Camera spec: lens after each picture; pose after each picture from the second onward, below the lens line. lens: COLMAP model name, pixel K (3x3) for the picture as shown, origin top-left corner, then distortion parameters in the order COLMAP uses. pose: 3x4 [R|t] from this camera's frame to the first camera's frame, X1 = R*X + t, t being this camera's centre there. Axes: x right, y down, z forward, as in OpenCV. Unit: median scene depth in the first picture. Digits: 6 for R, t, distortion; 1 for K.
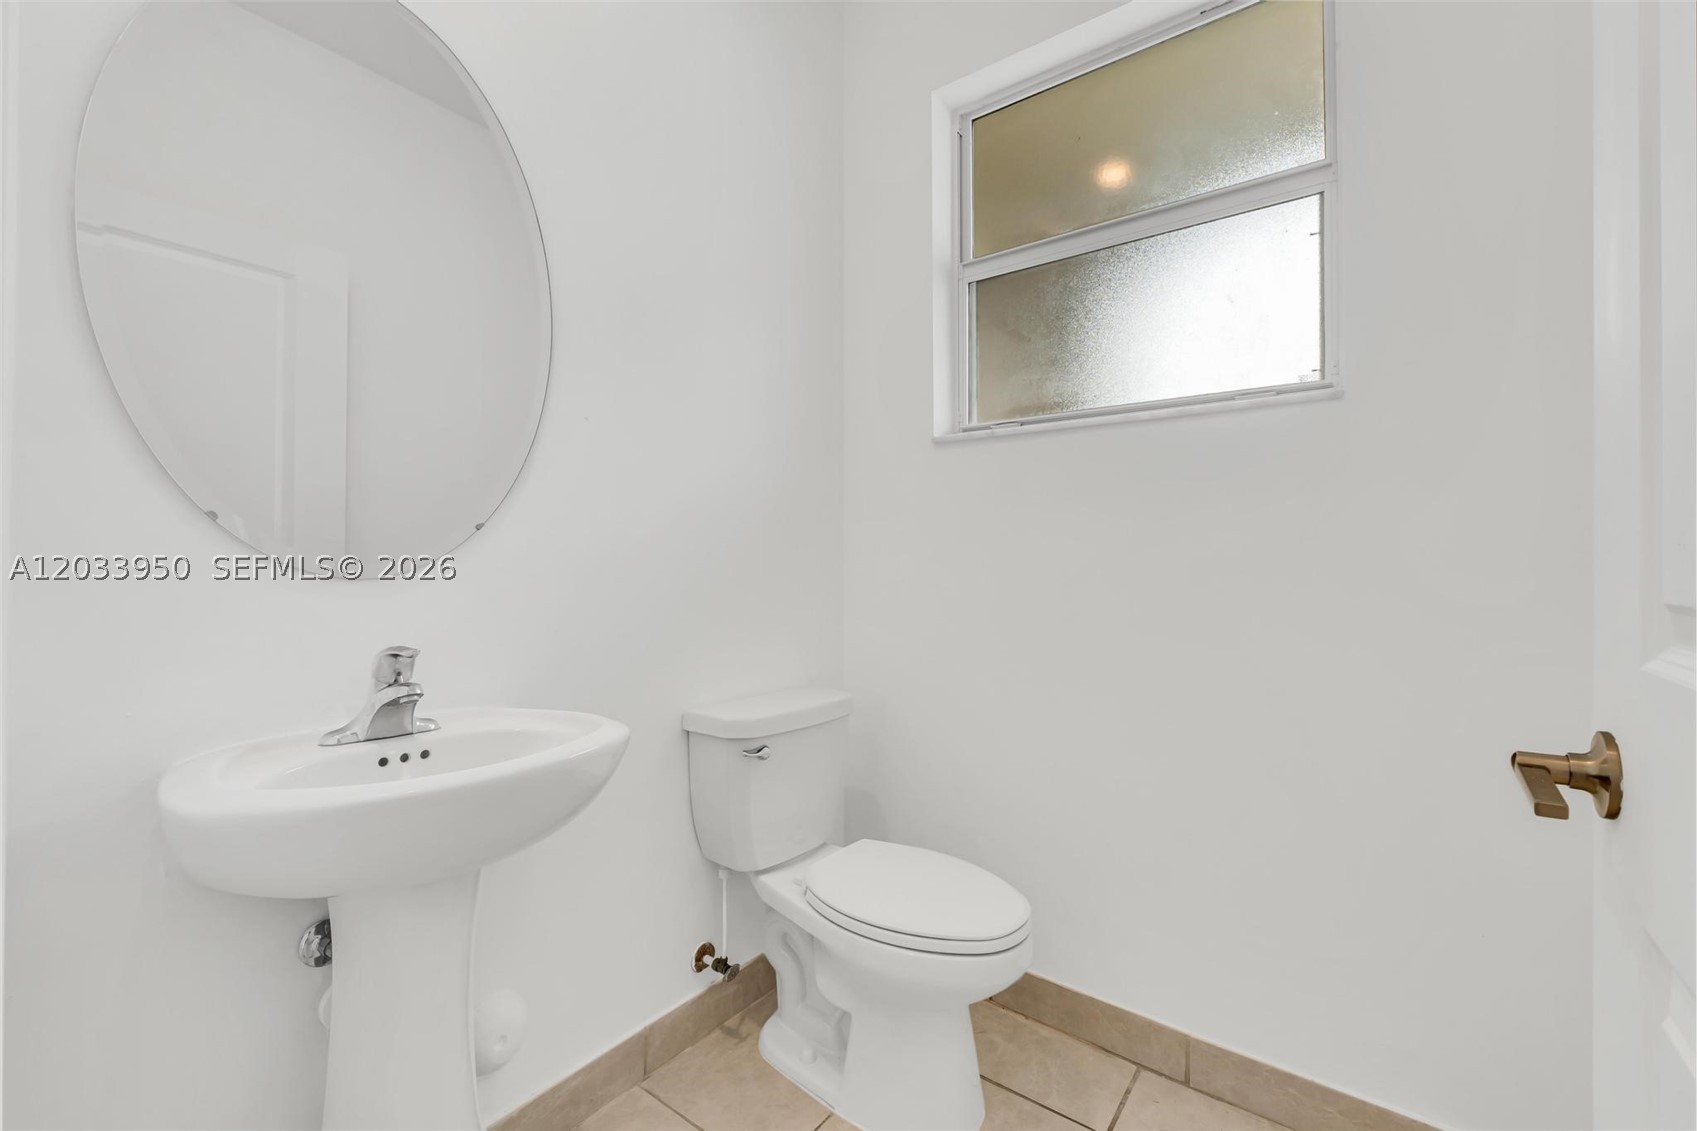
lens RADIAL K [[731.2, 0, 850.1], [0, 731.2, 565.1], [0, 0, 1]] dist [-0.004487, -0.000516]
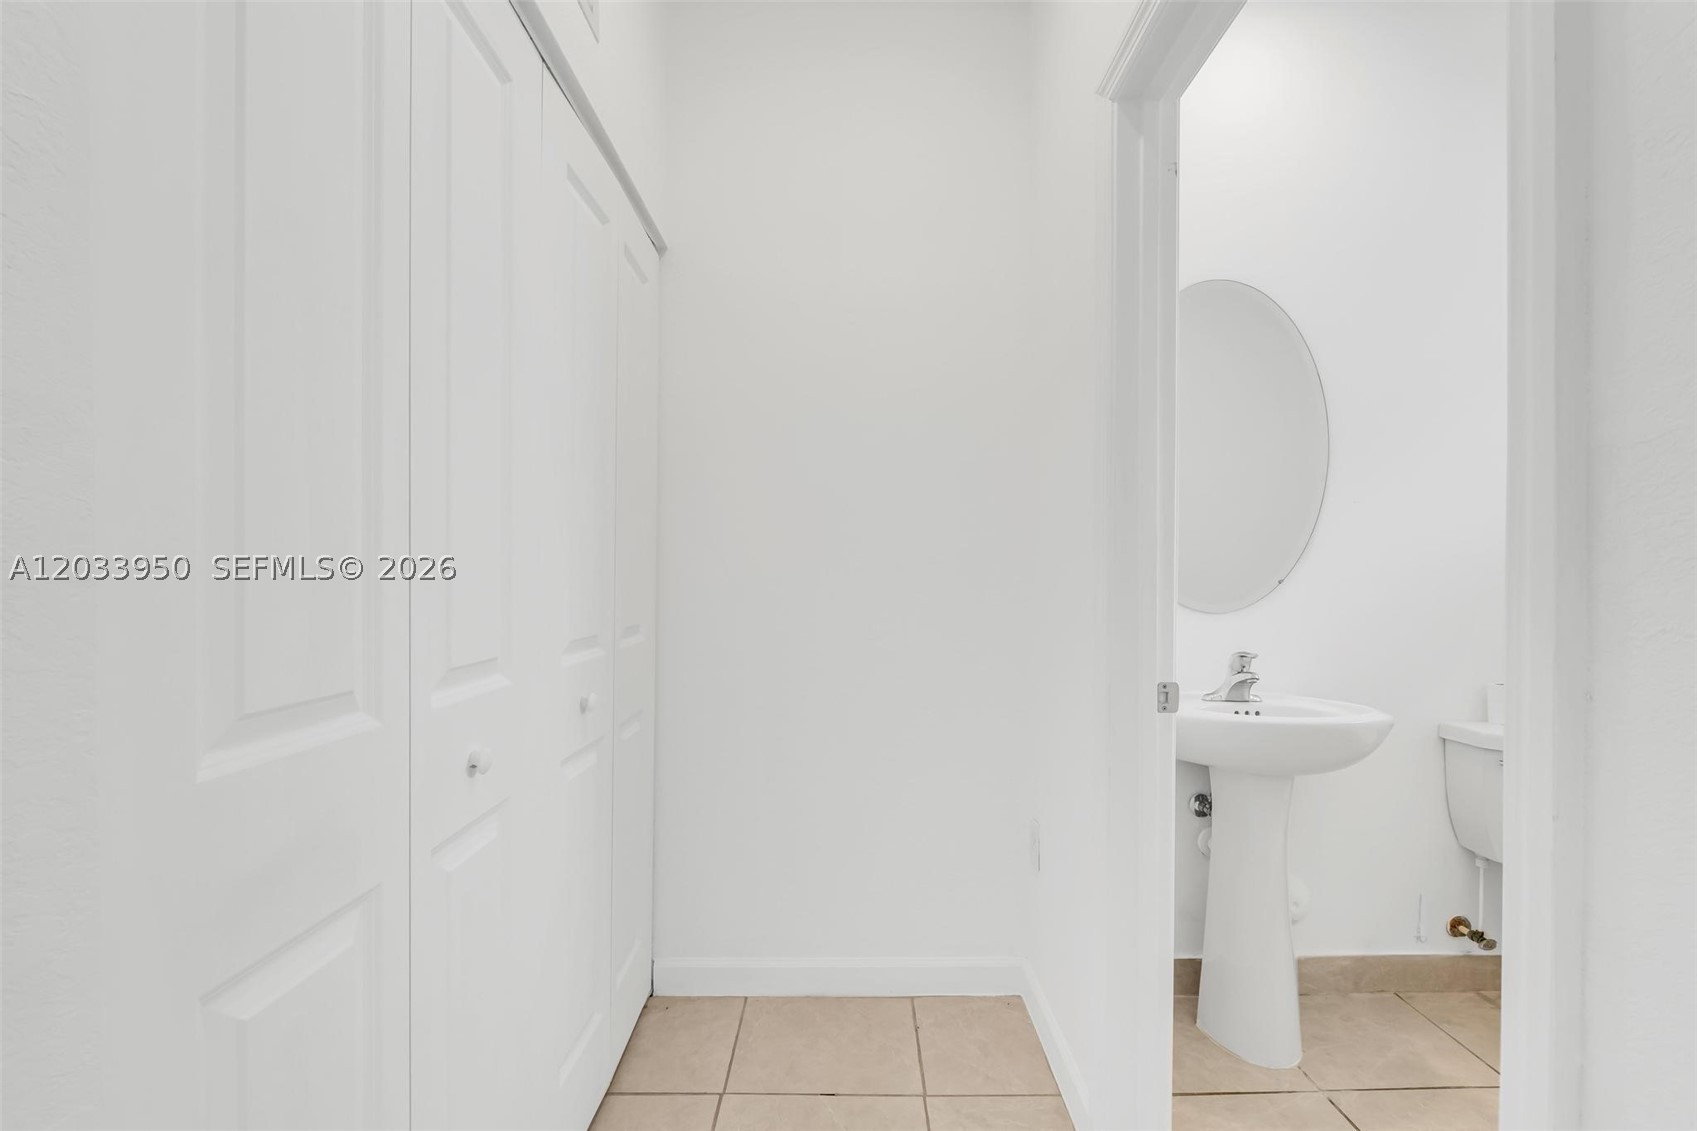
lens RADIAL K [[731.2, 0, 859.8], [0, 731.2, 607.0], [0, 0, 1]] dist [-0.004487, -0.000516]
pose [[0.615417, 0.006779, -0.788172, 0.172028], [0.002242, 0.999944, 0.010352, -0.015759], [0.788198, -0.008138, 0.615368, -0.664032]]
